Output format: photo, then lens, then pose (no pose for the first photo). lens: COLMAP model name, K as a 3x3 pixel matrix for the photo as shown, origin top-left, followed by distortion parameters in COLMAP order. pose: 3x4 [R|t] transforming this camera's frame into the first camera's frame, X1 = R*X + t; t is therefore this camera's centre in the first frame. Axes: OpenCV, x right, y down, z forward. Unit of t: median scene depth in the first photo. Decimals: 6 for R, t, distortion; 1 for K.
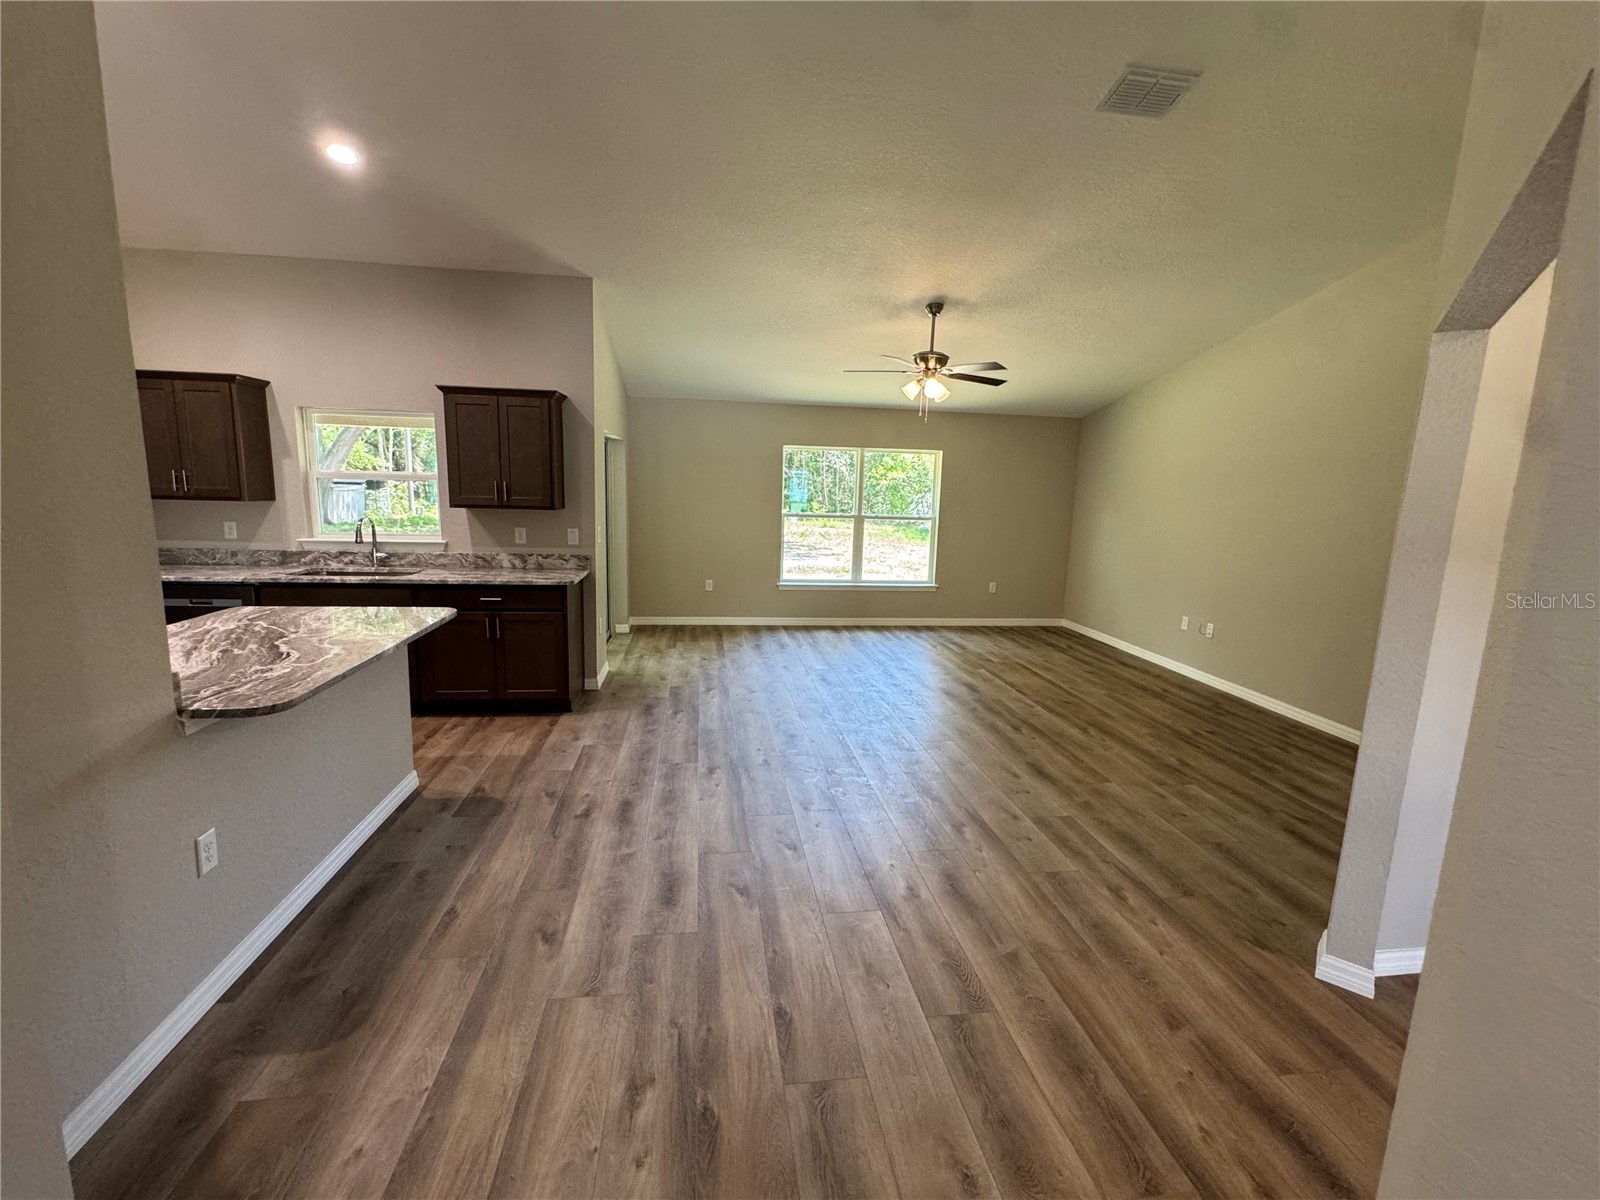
lens RADIAL K [[695.9, 0, 799.0], [0, 695.9, 599.9], [0, 0, 1]] dist [-0.003735, 0.000444]
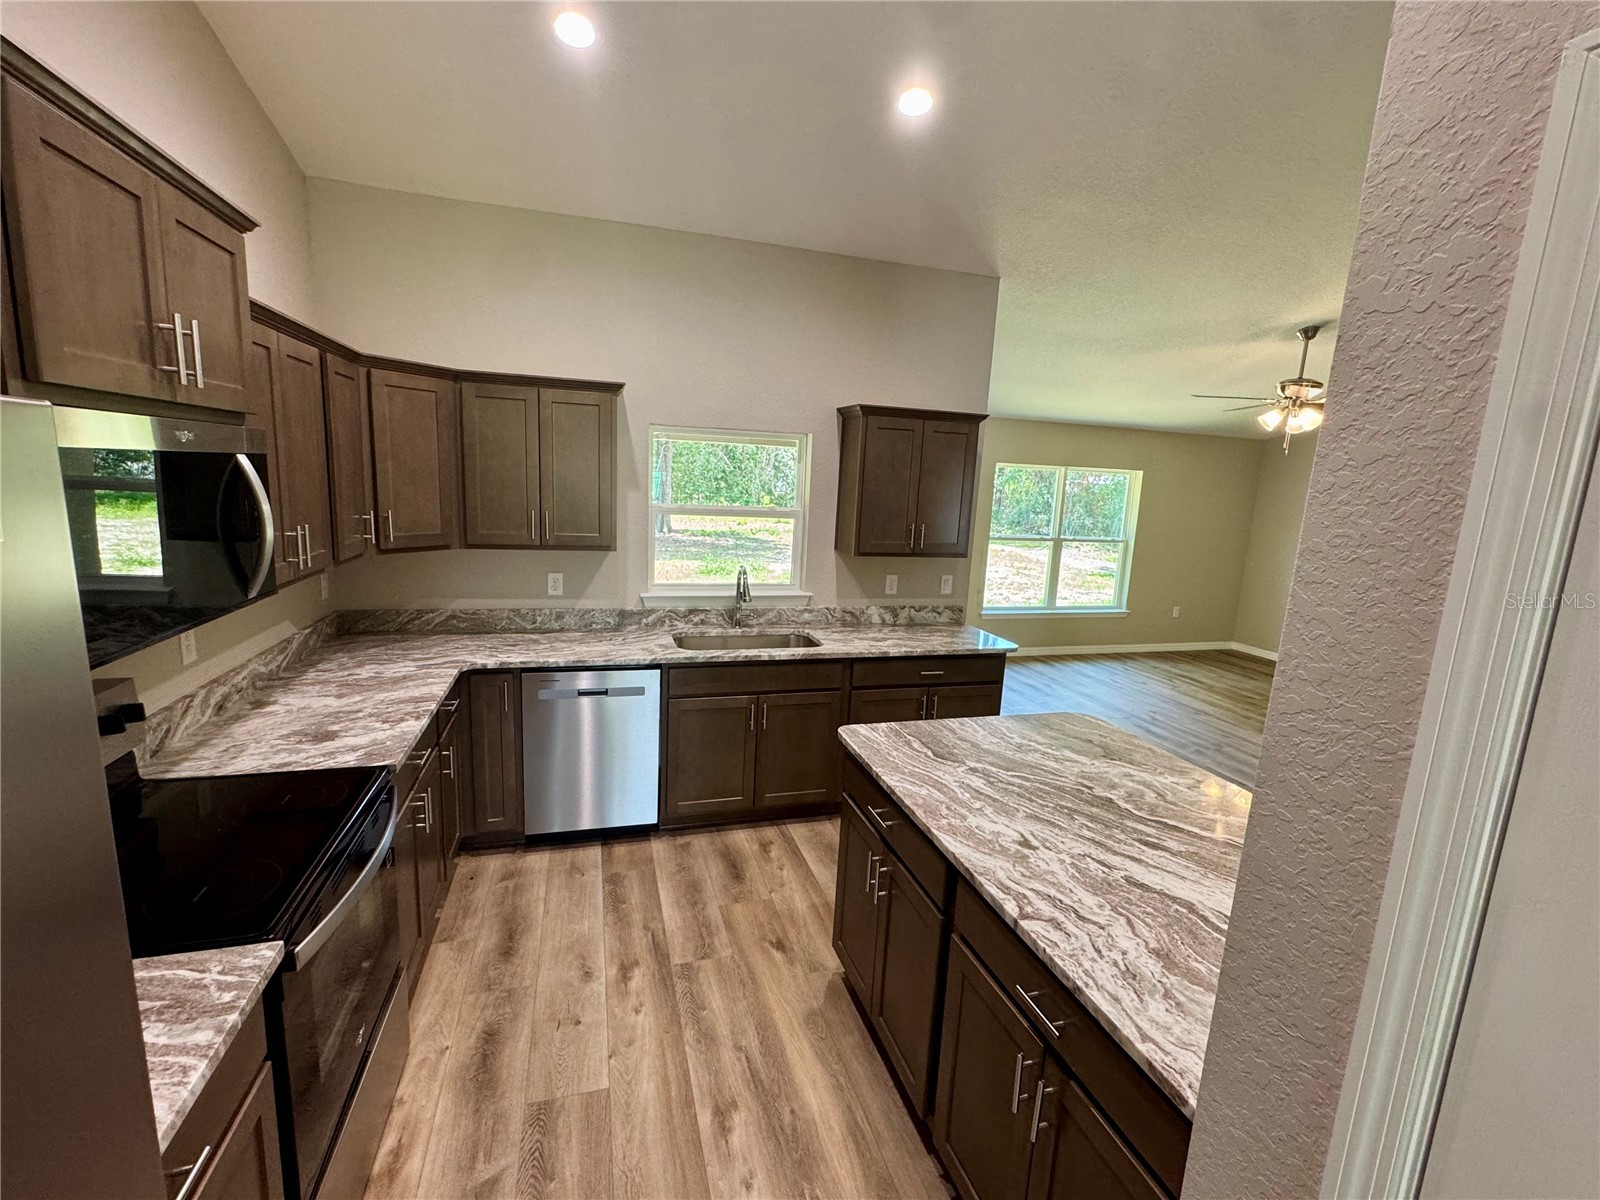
lens RADIAL K [[695.9, 0, 799.1], [0, 695.9, 597.1], [0, 0, 1]] dist [-0.003735, 0.000444]
pose [[0.988189, -0.009762, 0.152927, -0.667837], [0.007968, 0.999892, 0.012339, -0.093107], [-0.153031, -0.010975, 0.988160, 0.207689]]
